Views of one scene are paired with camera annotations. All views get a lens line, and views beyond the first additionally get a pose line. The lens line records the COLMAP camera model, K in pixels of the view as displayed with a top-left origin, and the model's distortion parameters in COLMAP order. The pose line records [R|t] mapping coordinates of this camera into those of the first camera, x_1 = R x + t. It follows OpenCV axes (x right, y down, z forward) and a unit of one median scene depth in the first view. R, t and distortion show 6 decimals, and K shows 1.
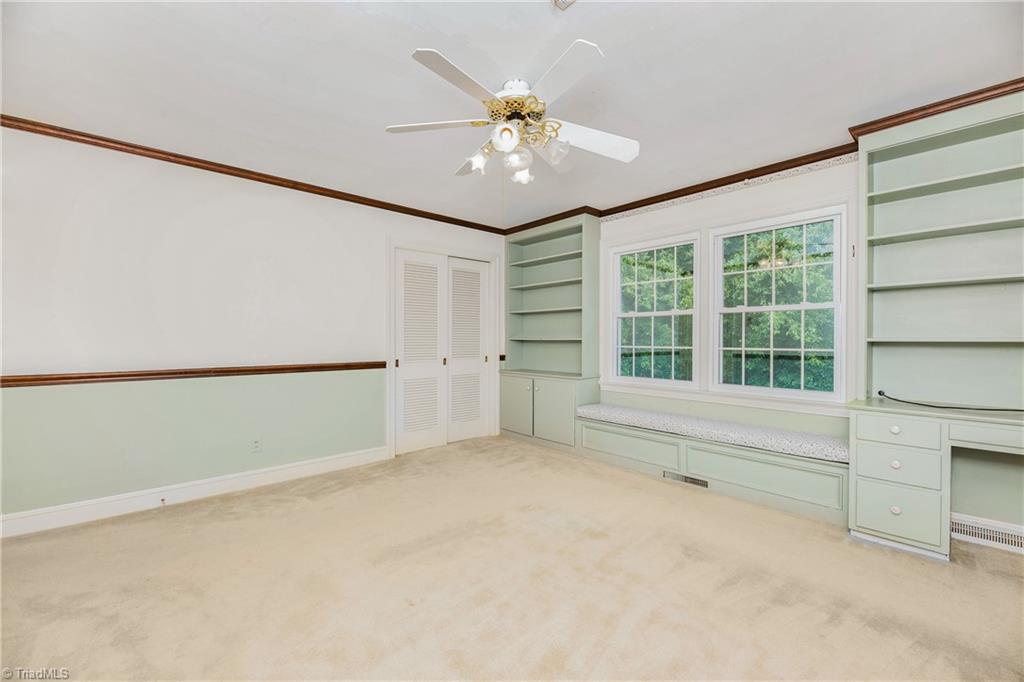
lens RADIAL K [[414.3, 0, 511.0], [0, 414.3, 341.9], [0, 0, 1]] dist [-0.001895, -0.003227]
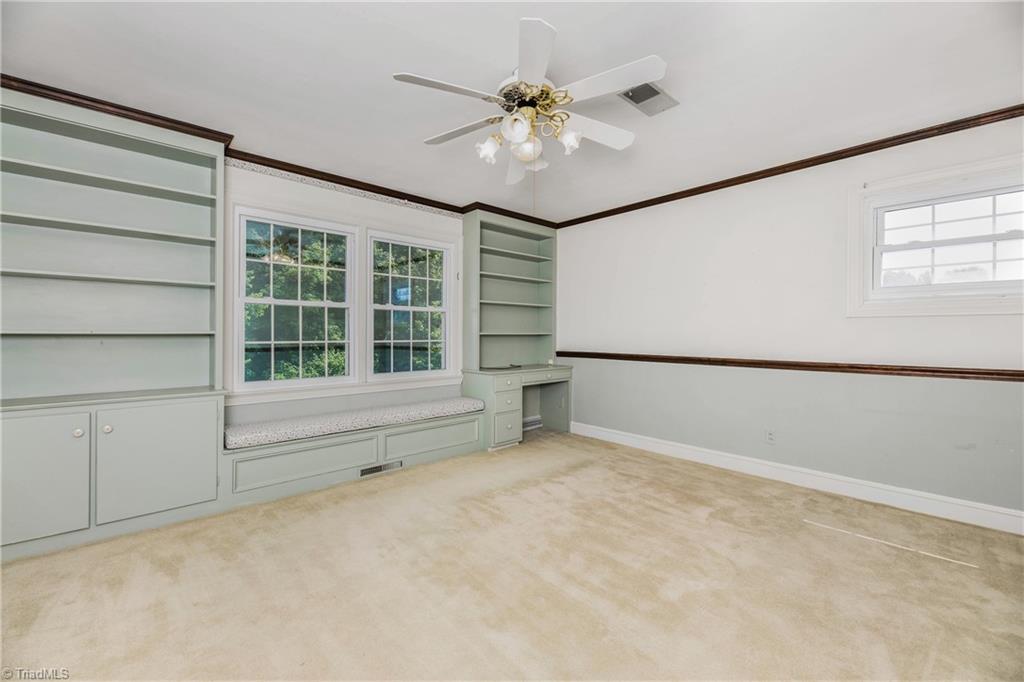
lens RADIAL K [[414.3, 0, 516.3], [0, 414.3, 332.9], [0, 0, 1]] dist [-0.001895, -0.003227]
pose [[-0.019921, -0.000866, 0.999801, -0.587596], [0.001821, 0.999998, 0.000902, -0.006967], [-0.999800, 0.001839, -0.019919, 0.646767]]
